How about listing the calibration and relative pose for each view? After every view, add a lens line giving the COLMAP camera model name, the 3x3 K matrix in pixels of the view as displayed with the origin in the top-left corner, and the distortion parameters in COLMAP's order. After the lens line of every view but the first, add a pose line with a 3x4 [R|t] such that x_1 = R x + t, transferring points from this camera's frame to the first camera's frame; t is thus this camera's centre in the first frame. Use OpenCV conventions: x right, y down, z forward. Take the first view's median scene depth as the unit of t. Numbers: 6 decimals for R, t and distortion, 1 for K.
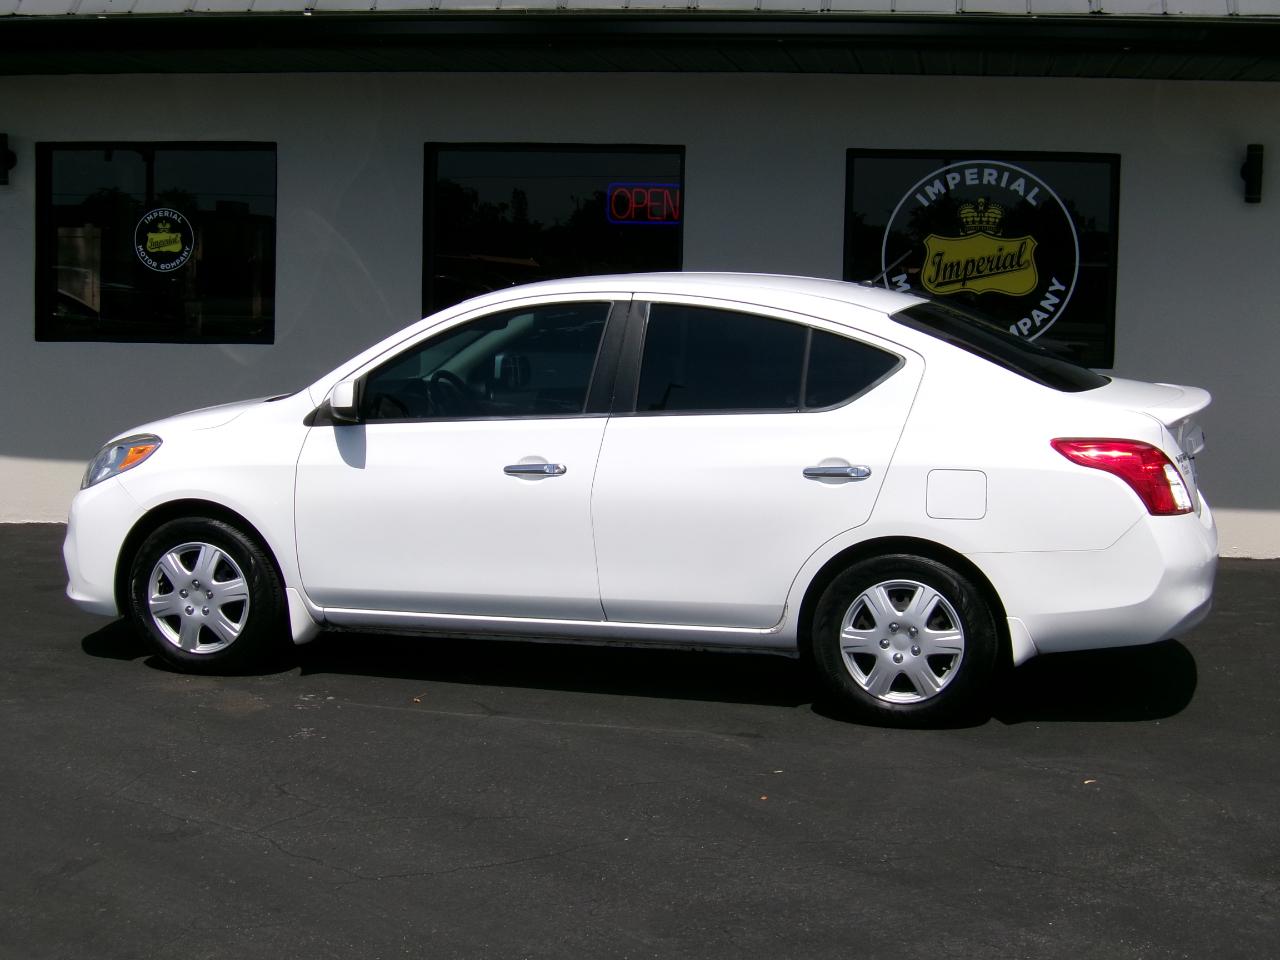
lens RADIAL K [[1959.2, 0, 636.2], [0, 1959.2, 524.9], [0, 0, 1]] dist [-0.117033, 0.000000]
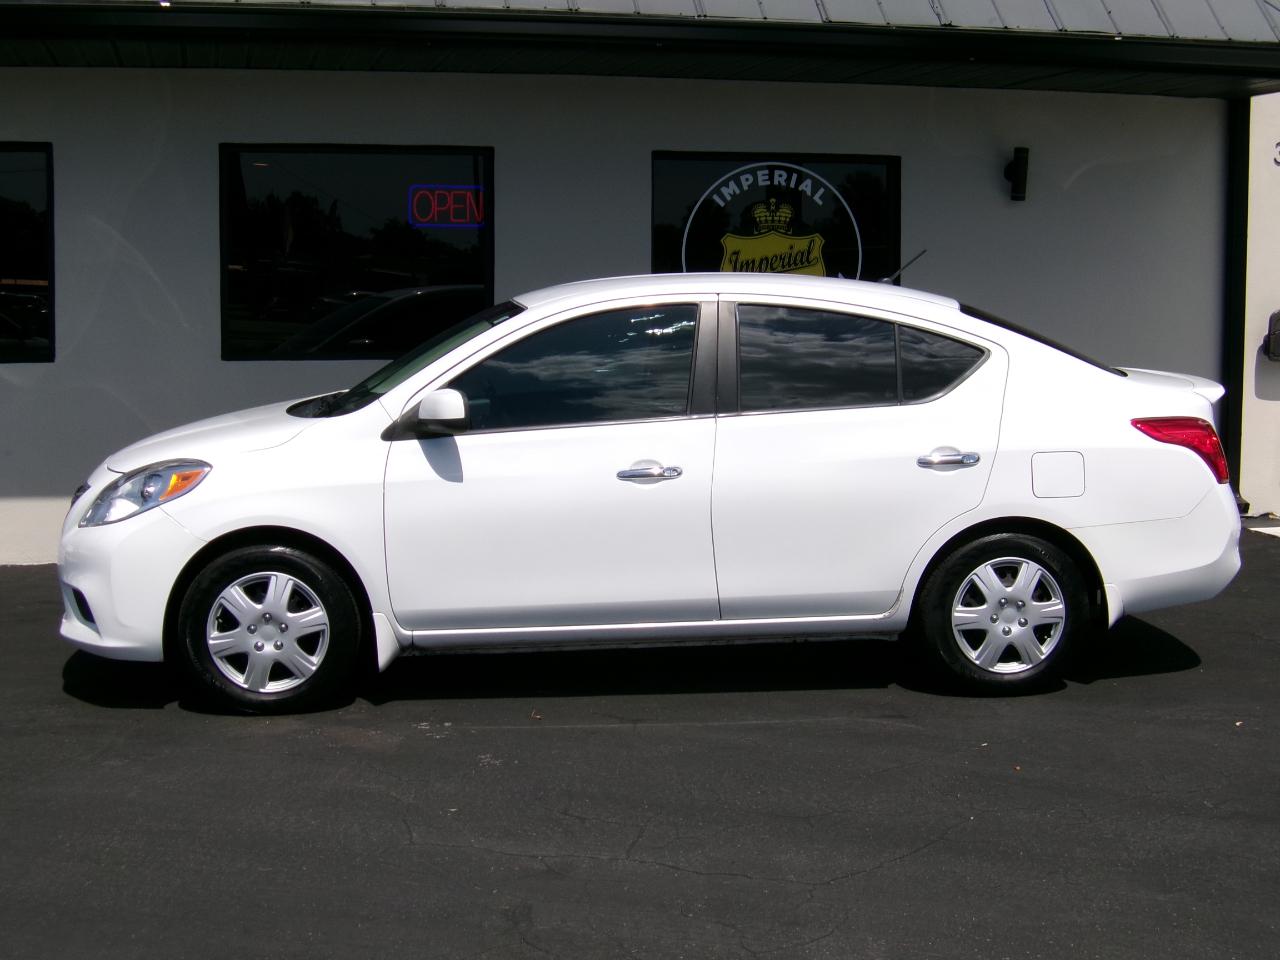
lens RADIAL K [[1959.2, 0, 637.0], [0, 1959.2, 540.4], [0, 0, 1]] dist [-0.117033, 0.000000]
pose [[0.929684, -0.065386, 0.362509, -0.282099], [0.062877, 0.997846, 0.018729, -0.008932], [-0.362953, 0.005381, 0.931792, 0.051349]]
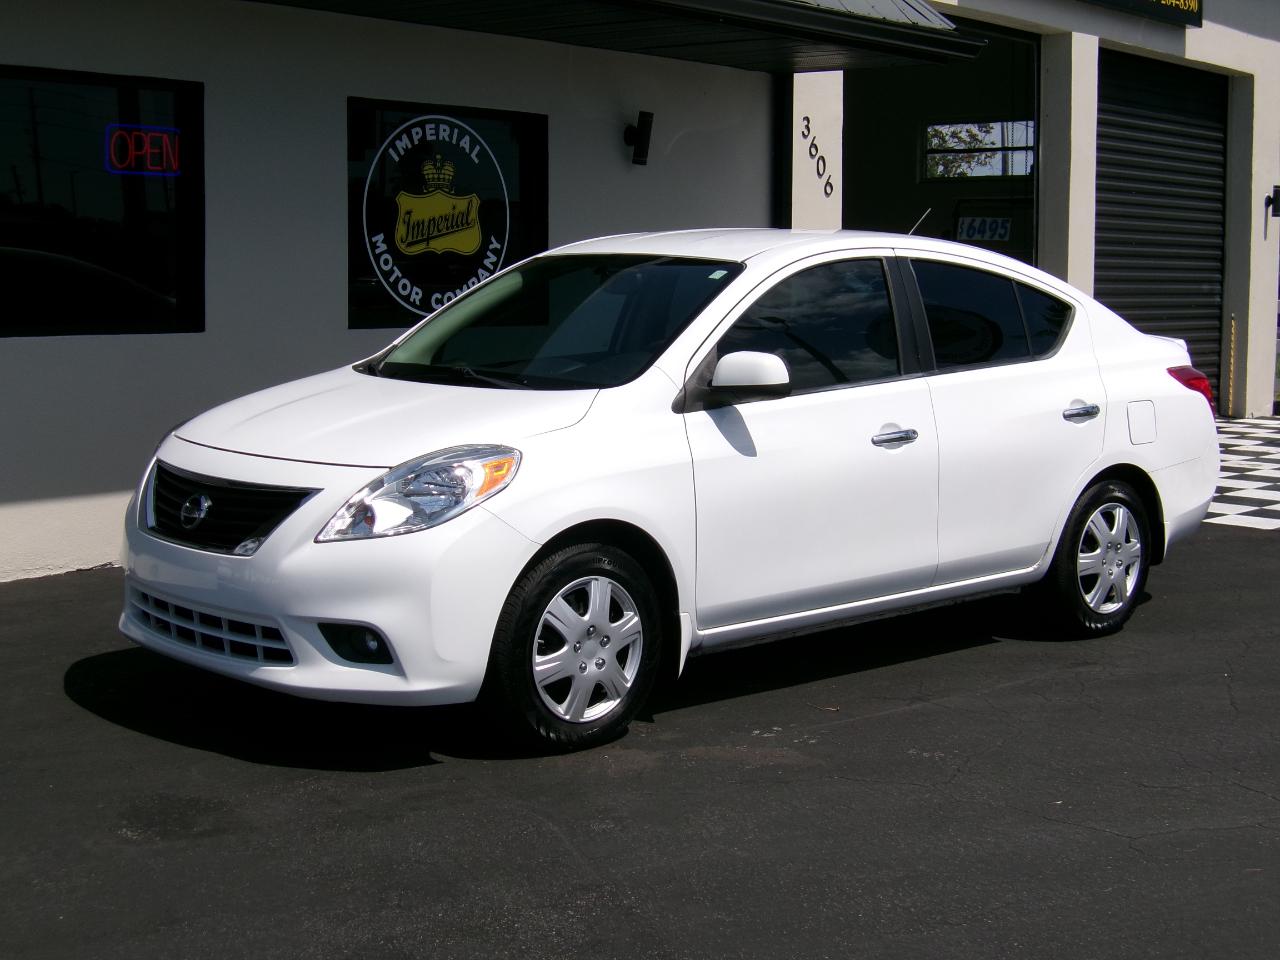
lens RADIAL K [[1959.2, 0, 636.0], [0, 1959.2, 536.9], [0, 0, 1]] dist [-0.117033, 0.000000]
pose [[0.527100, -0.129114, 0.839938, -0.611020], [0.111100, 0.990377, 0.082519, -0.048412], [-0.842510, 0.049822, 0.536372, 0.405550]]
